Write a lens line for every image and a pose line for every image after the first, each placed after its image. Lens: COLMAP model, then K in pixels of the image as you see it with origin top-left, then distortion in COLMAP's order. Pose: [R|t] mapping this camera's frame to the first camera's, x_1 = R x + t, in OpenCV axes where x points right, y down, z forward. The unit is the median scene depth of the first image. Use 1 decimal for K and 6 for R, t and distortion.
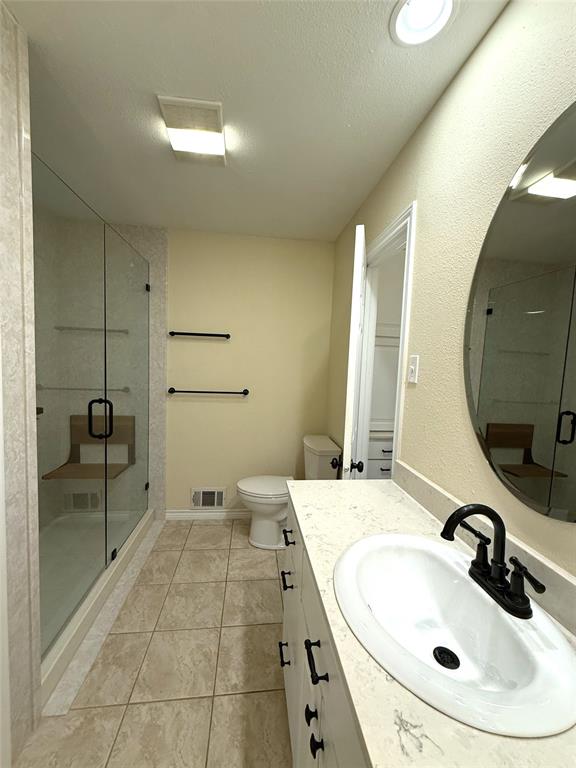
lens RADIAL K [[310.0, 0, 288.0], [0, 310.0, 384.0], [0, 0, 1]] dist [-0.004250, 0.000262]
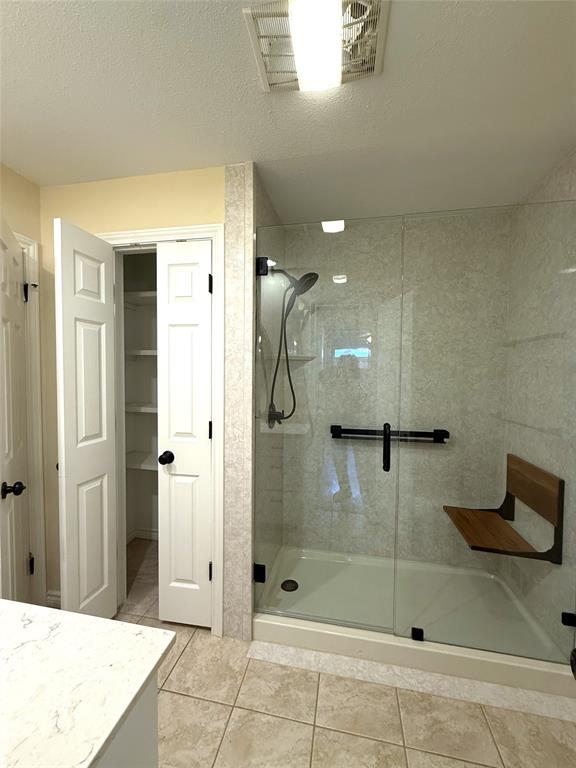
lens RADIAL K [[310.0, 0, 288.0], [0, 310.0, 384.0], [0, 0, 1]] dist [-0.004250, 0.000262]
pose [[-0.316883, -0.009799, -0.948414, 0.327546], [-0.092617, 0.995487, 0.020659, -0.060412], [0.943932, 0.094386, -0.316360, 1.096691]]
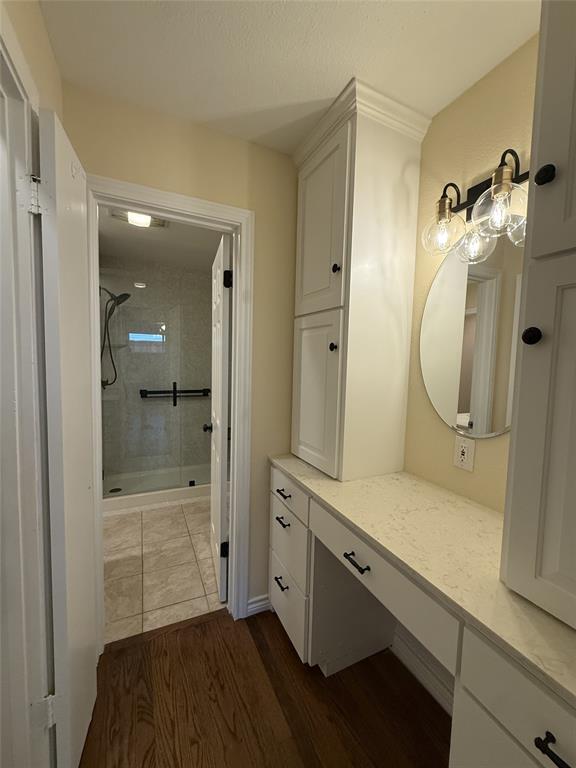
lens RADIAL K [[310.0, 0, 288.0], [0, 310.0, 384.0], [0, 0, 1]] dist [-0.004250, 0.000262]
pose [[0.311617, 0.036887, -0.949491, 1.330948], [-0.084808, 0.996338, 0.010873, -0.016250], [0.946415, 0.077136, 0.313605, 1.156392]]
